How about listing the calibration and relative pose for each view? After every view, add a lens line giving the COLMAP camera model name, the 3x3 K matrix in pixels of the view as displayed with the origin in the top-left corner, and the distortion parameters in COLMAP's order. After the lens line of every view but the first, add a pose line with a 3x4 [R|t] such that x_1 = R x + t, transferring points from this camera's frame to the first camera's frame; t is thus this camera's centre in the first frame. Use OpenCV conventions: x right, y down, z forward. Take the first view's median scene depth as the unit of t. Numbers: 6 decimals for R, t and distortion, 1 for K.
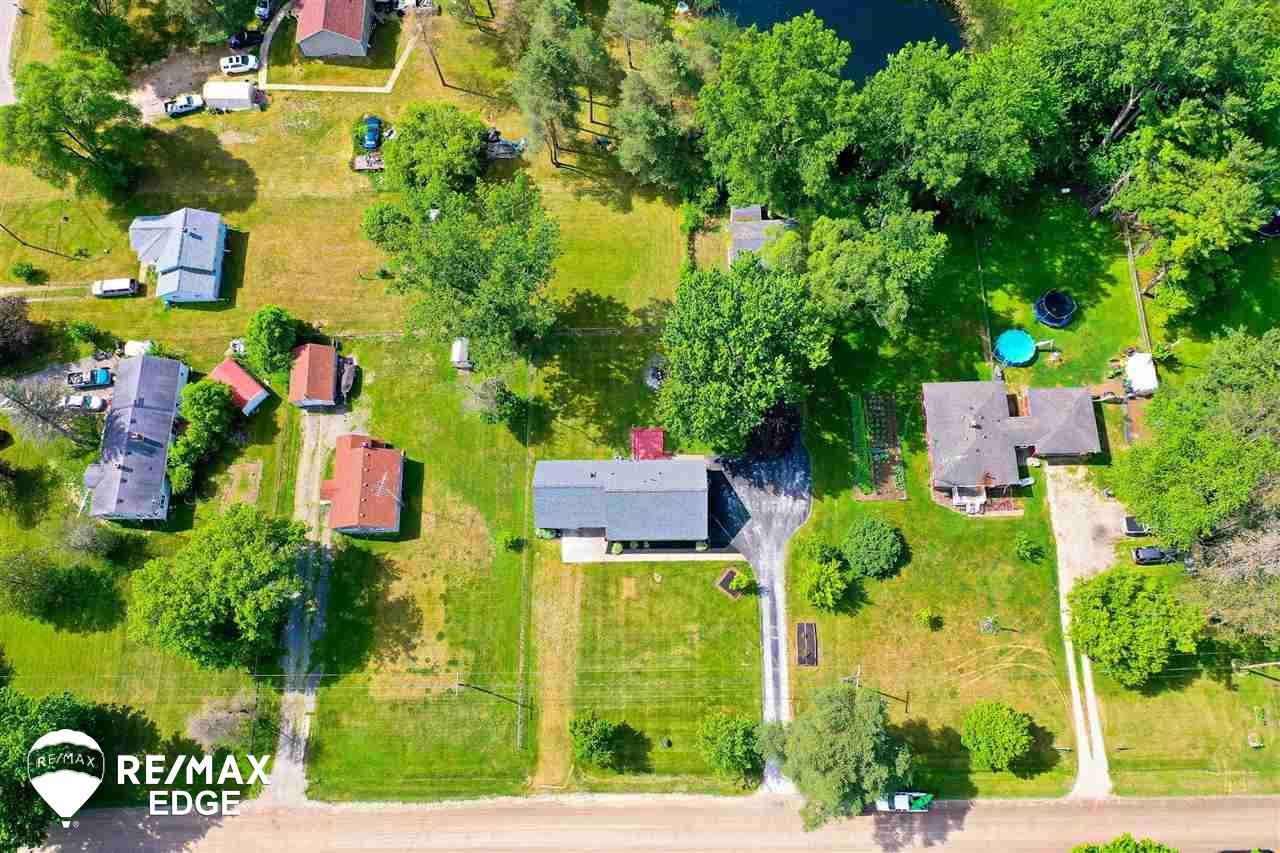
lens RADIAL K [[1015.1, 0, 640.0], [0, 1015.1, 426.5], [0, 0, 1]] dist [-0.000209, 0.011378]
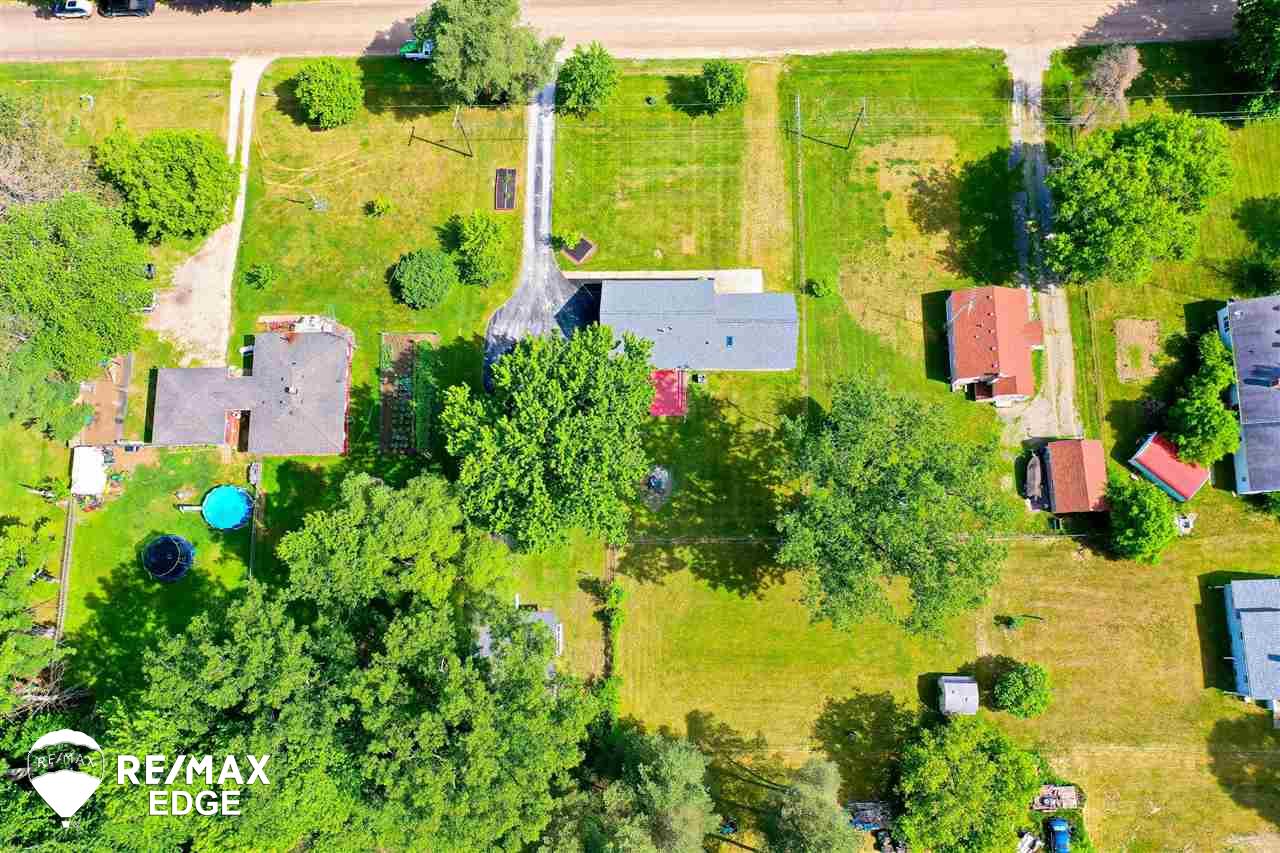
lens RADIAL K [[1015.1, 0, 640.0], [0, 1015.1, 426.5], [0, 0, 1]] dist [-0.000209, 0.011378]
pose [[-0.998724, 0.000682, 0.050502, -0.012687], [0.024954, -0.862678, 0.505138, -0.448183], [0.043912, 0.505753, 0.861560, 0.269978]]
